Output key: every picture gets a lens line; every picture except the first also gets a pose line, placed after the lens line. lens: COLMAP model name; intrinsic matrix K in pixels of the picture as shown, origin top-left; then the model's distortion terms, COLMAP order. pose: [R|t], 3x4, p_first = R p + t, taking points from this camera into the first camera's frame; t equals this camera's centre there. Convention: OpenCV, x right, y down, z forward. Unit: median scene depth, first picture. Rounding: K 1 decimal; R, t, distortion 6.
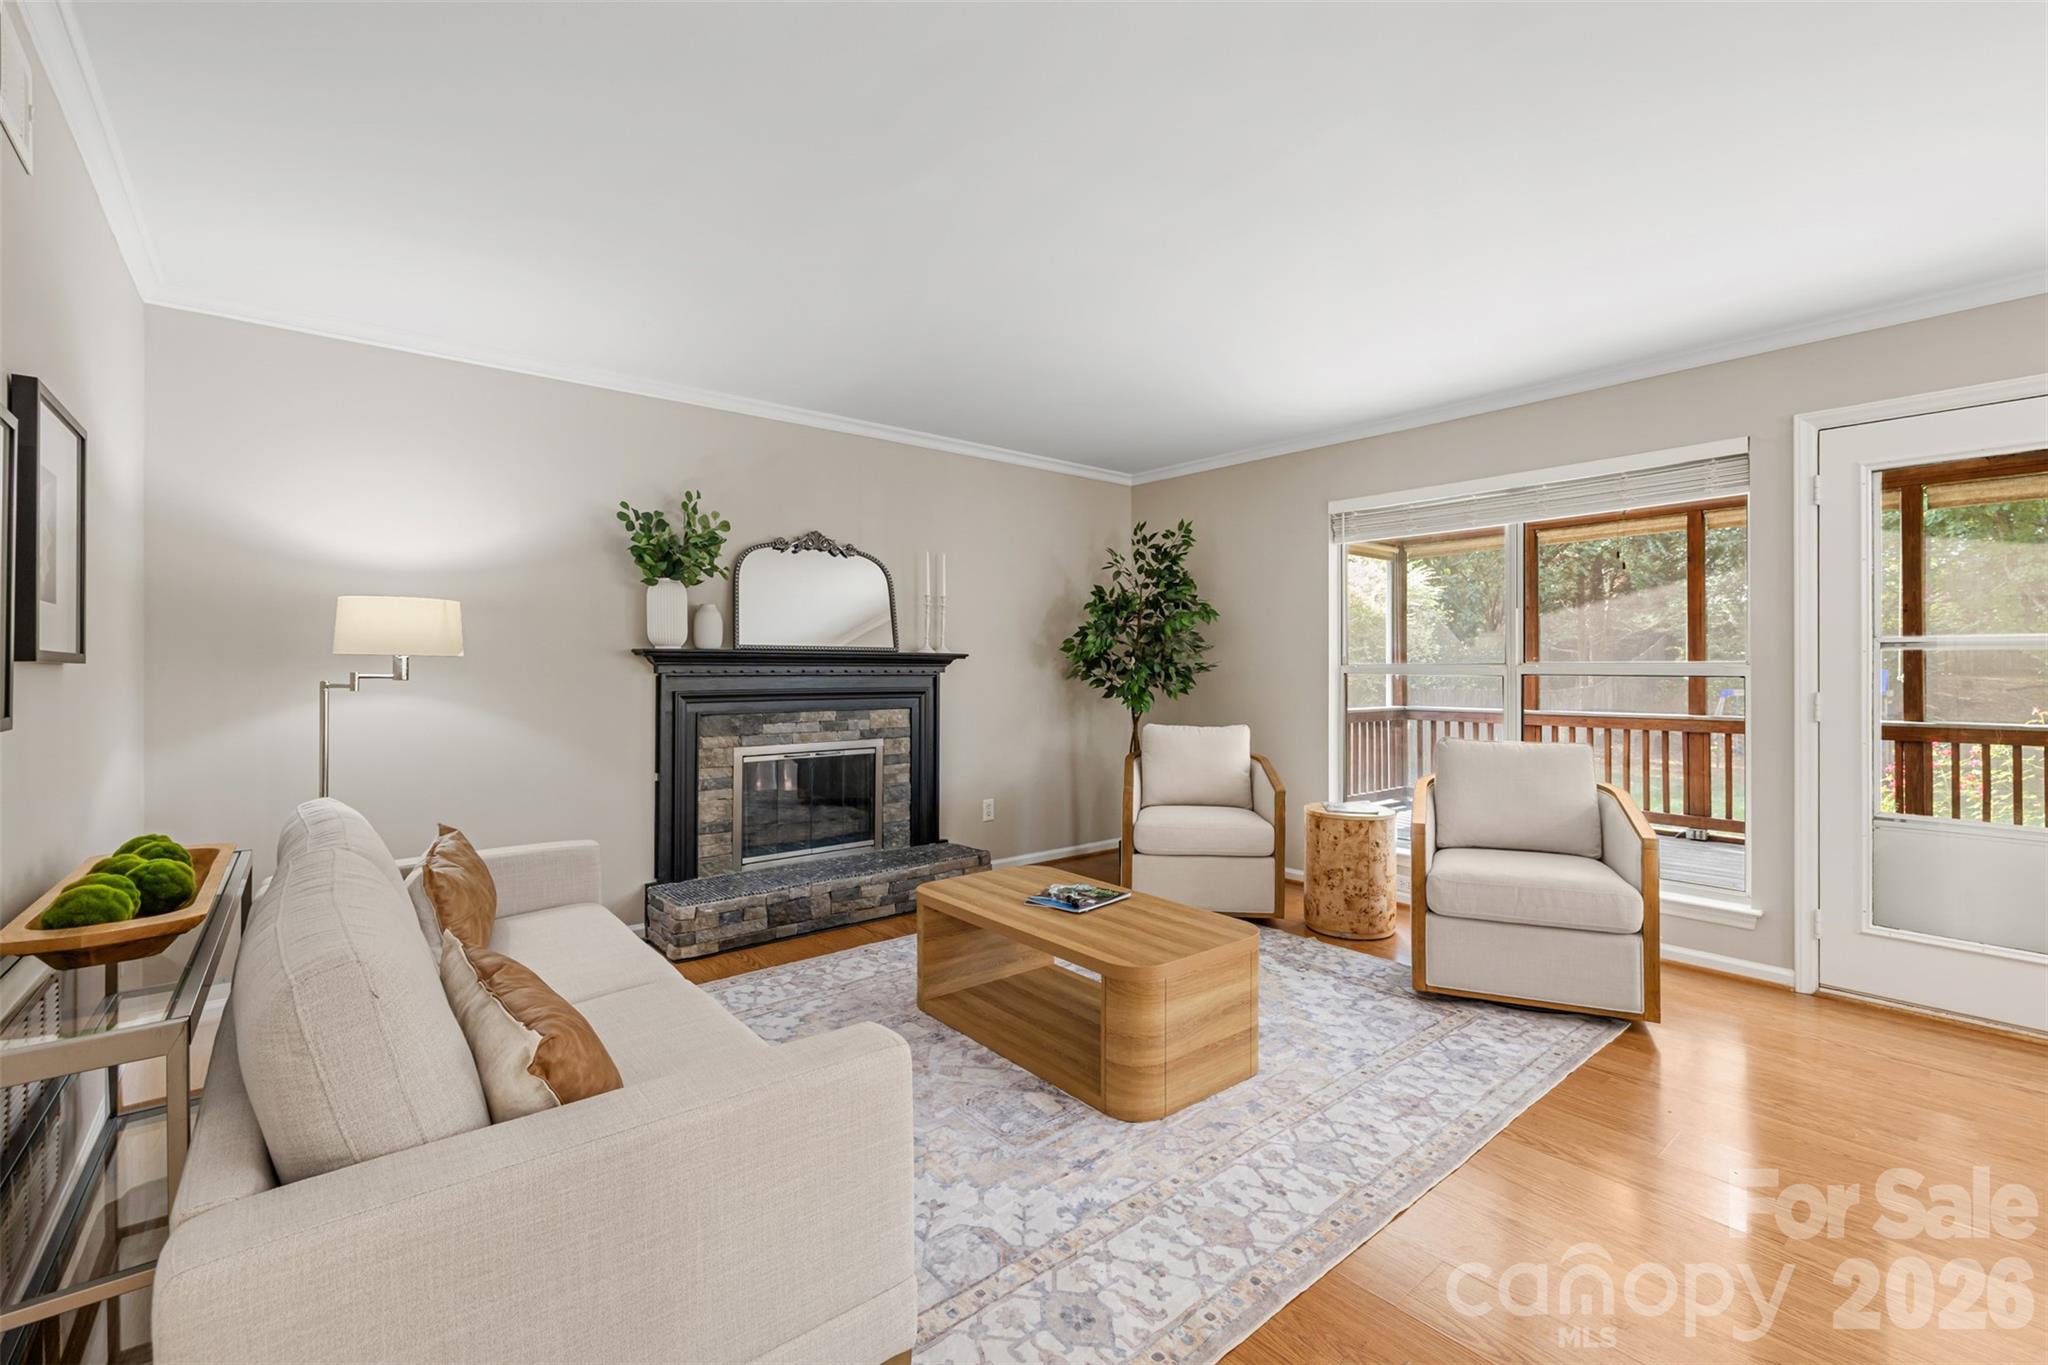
lens RADIAL K [[879.4, 0, 1018.8], [0, 879.4, 666.5], [0, 0, 1]] dist [-0.000208, 0.000275]
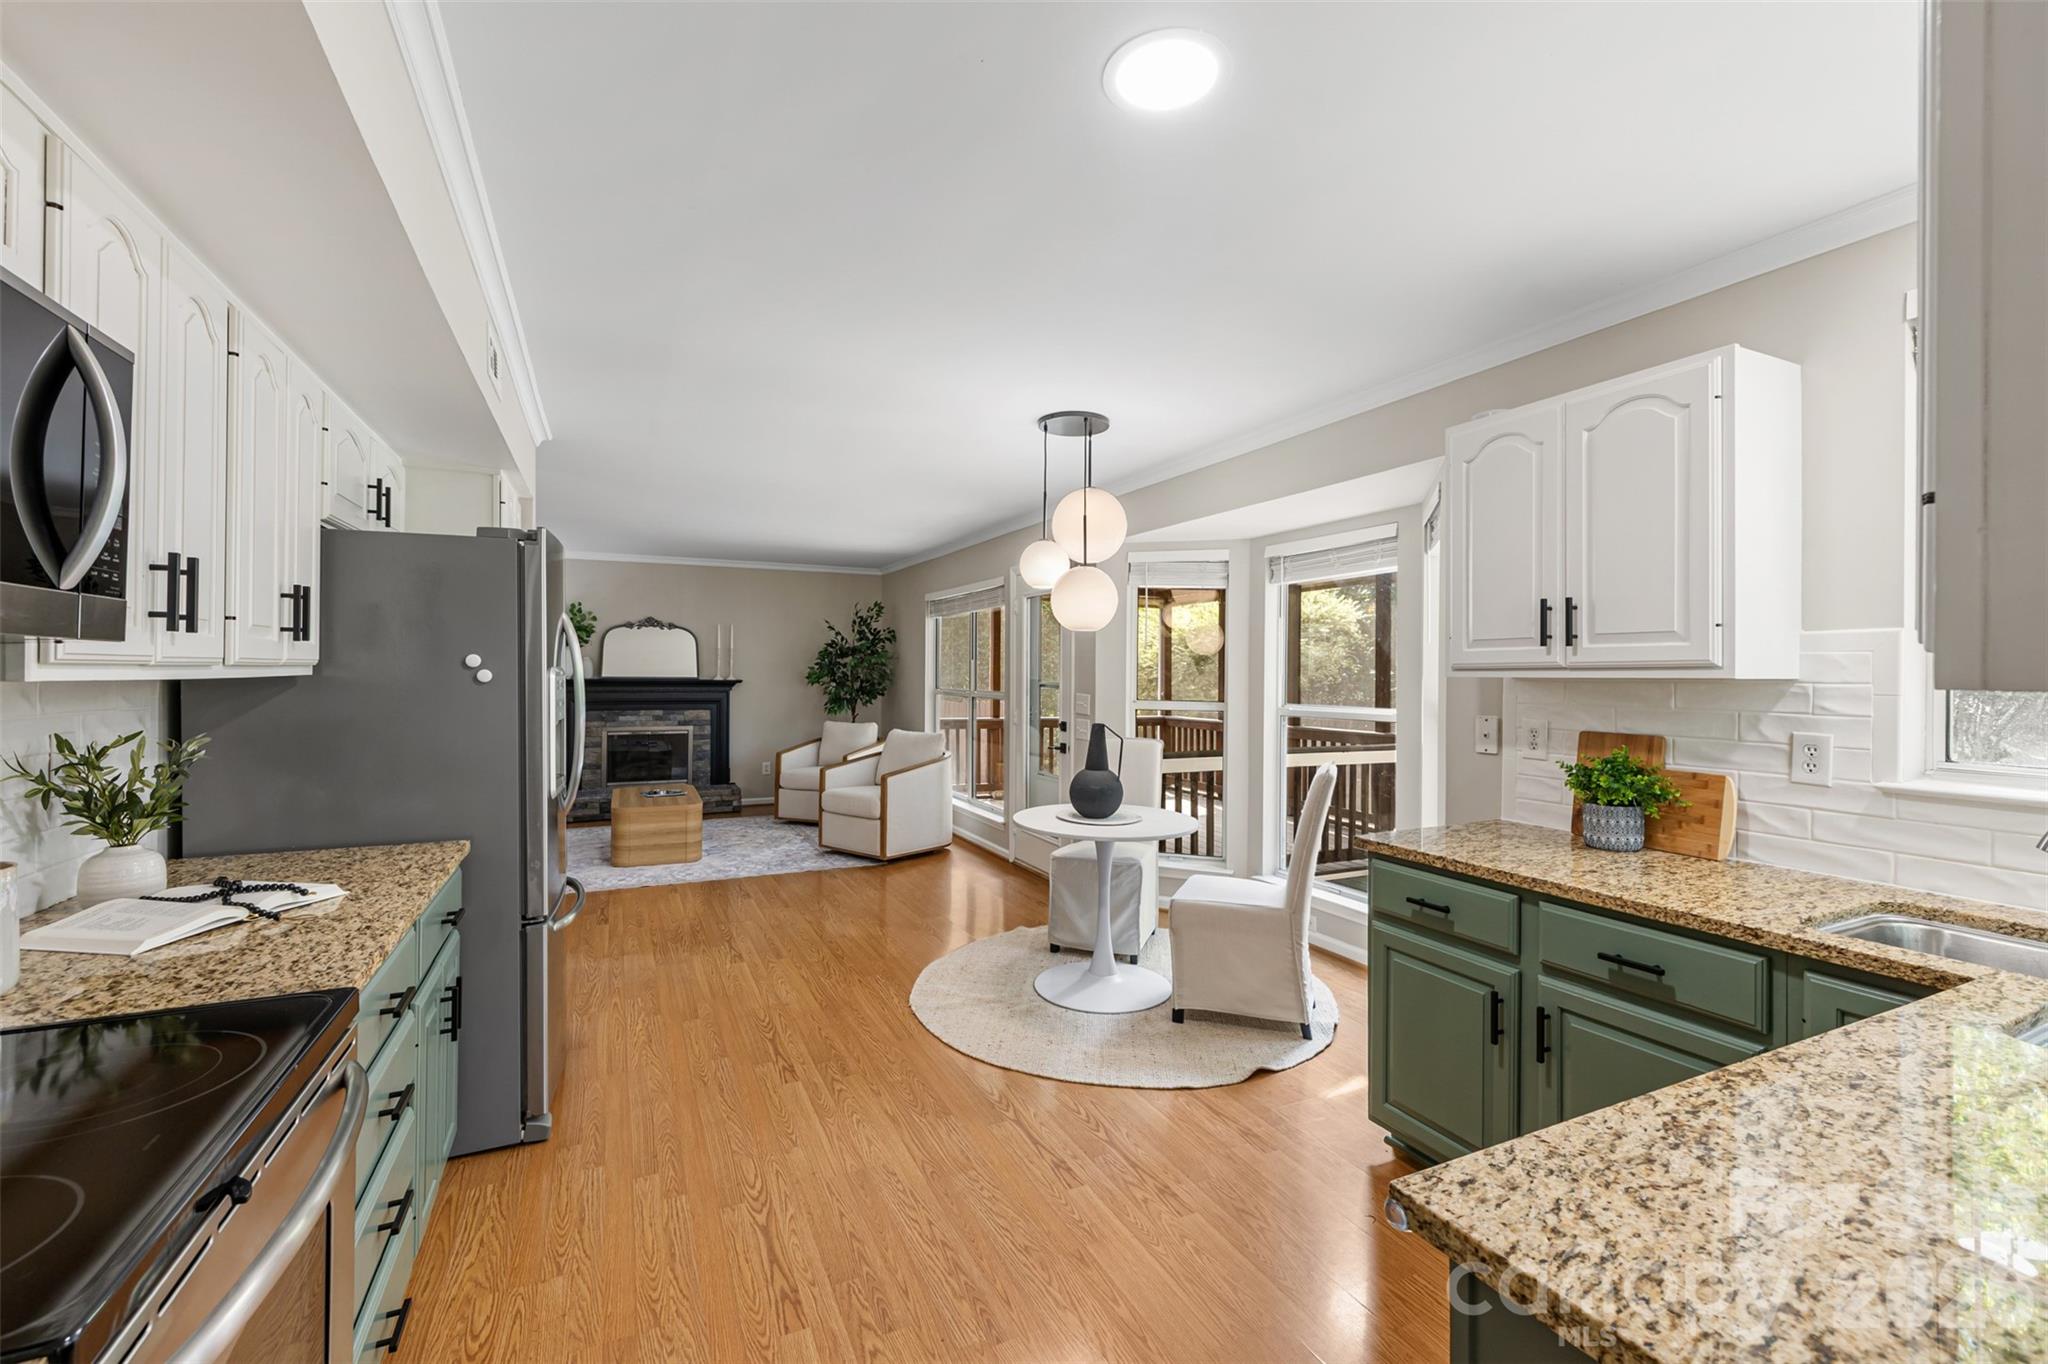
lens RADIAL K [[879.4, 0, 1033.4], [0, 879.4, 669.9], [0, 0, 1]] dist [-0.000208, 0.000275]
pose [[0.969006, 0.006285, -0.246957, 1.135125], [-0.006966, 0.999974, -0.001883, -0.042706], [0.246938, 0.003545, 0.969025, -0.710158]]
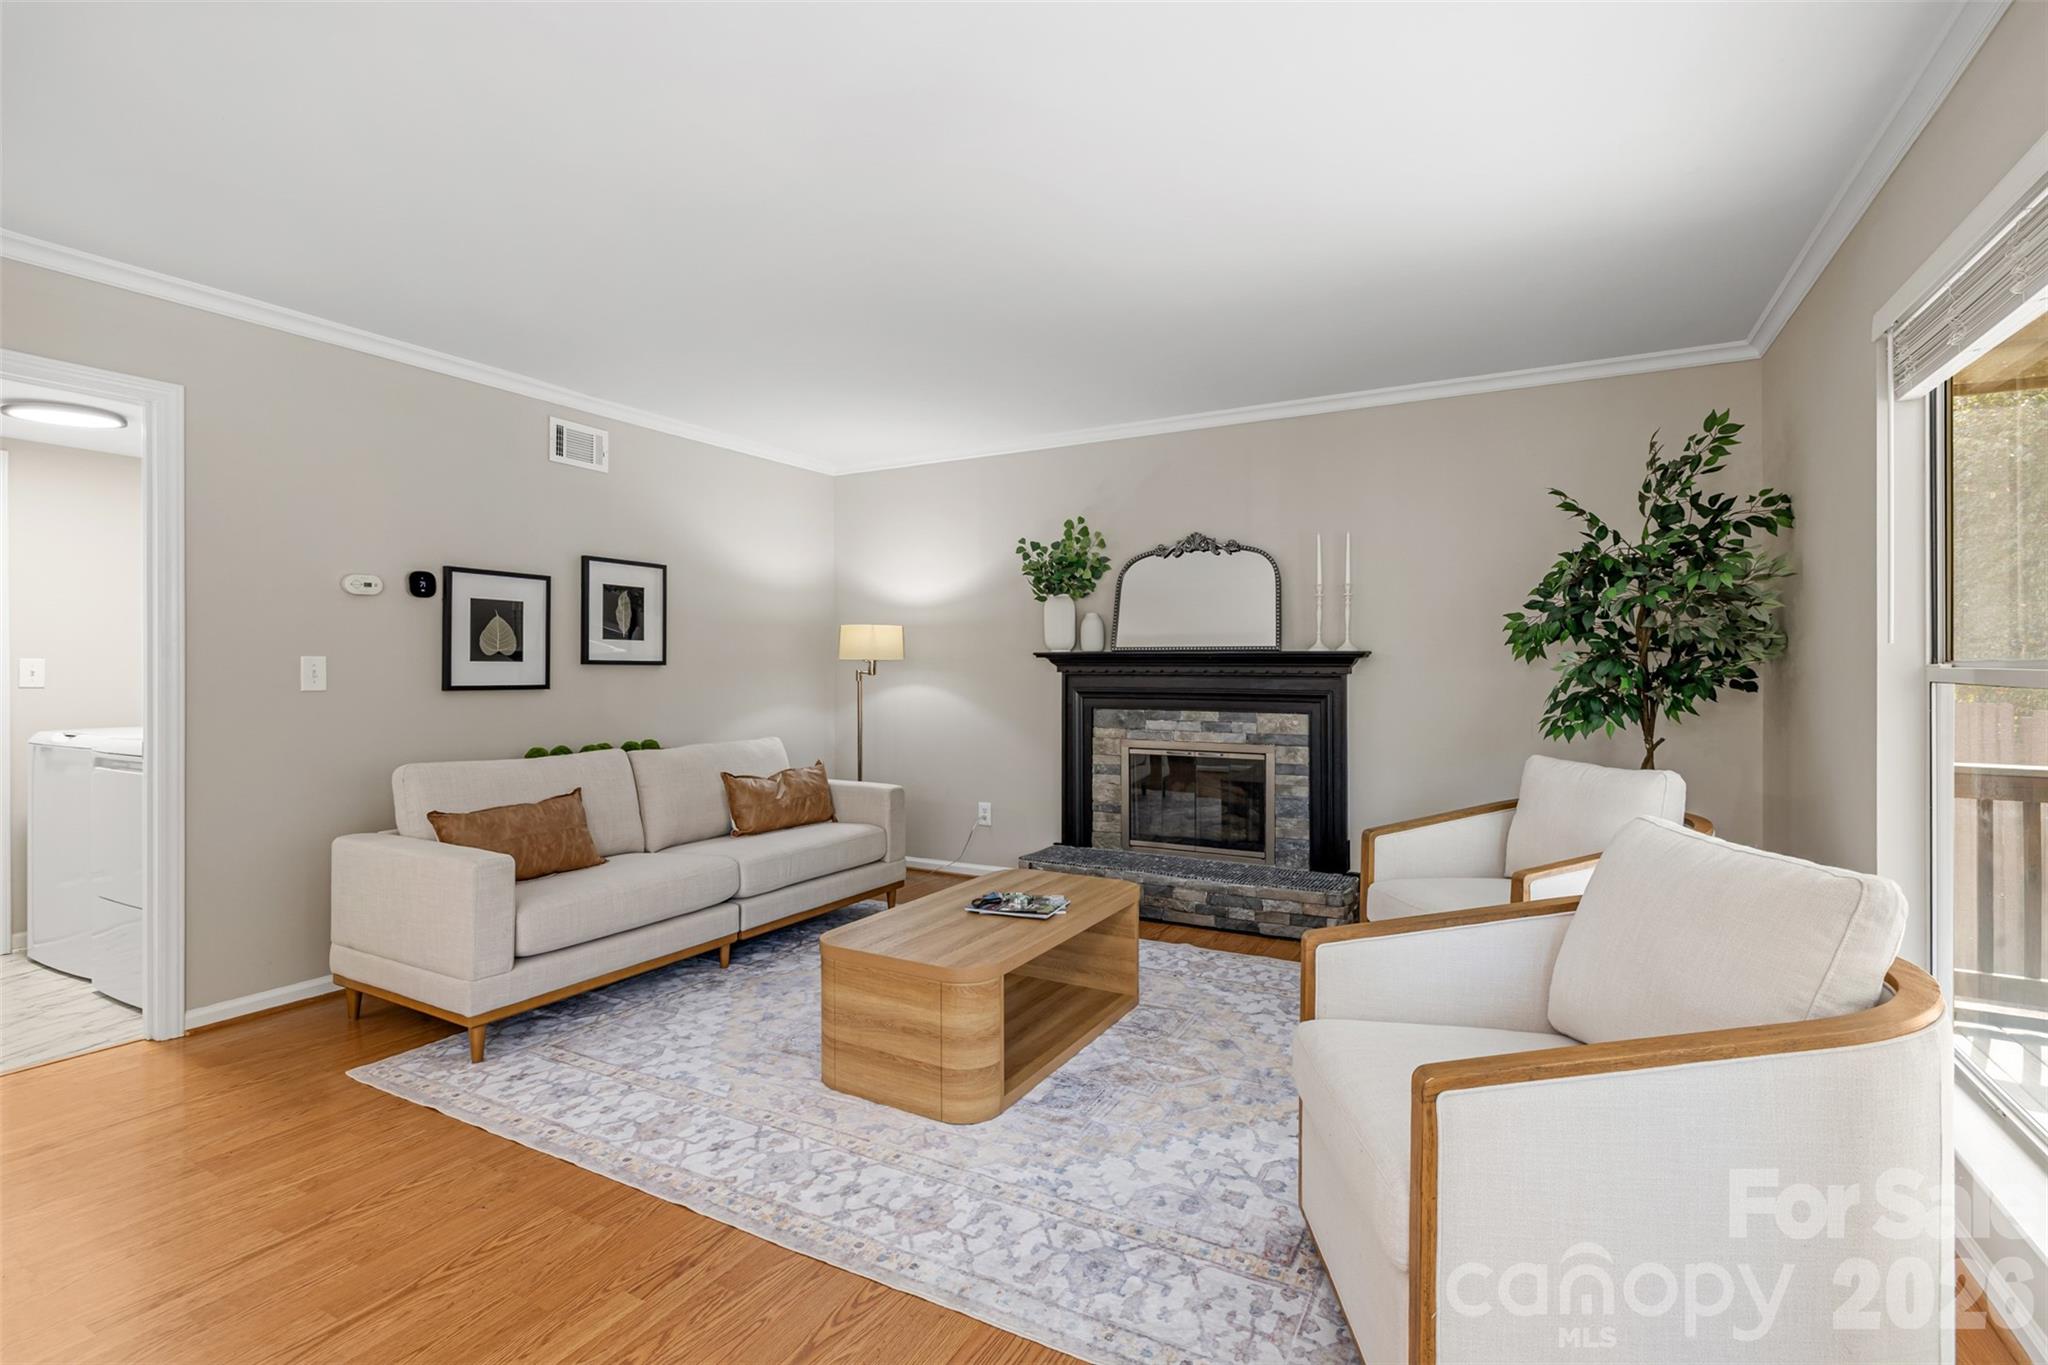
lens RADIAL K [[933.0, 0, 1041.0], [0, 933.0, 674.6], [0, 0, 1]] dist [-0.001328, -0.000187]
pose [[0.377822, 0.007756, -0.925846, 0.741474], [-0.000431, 0.999966, 0.008201, 0.000272], [0.925878, -0.002699, 0.377812, 0.459352]]
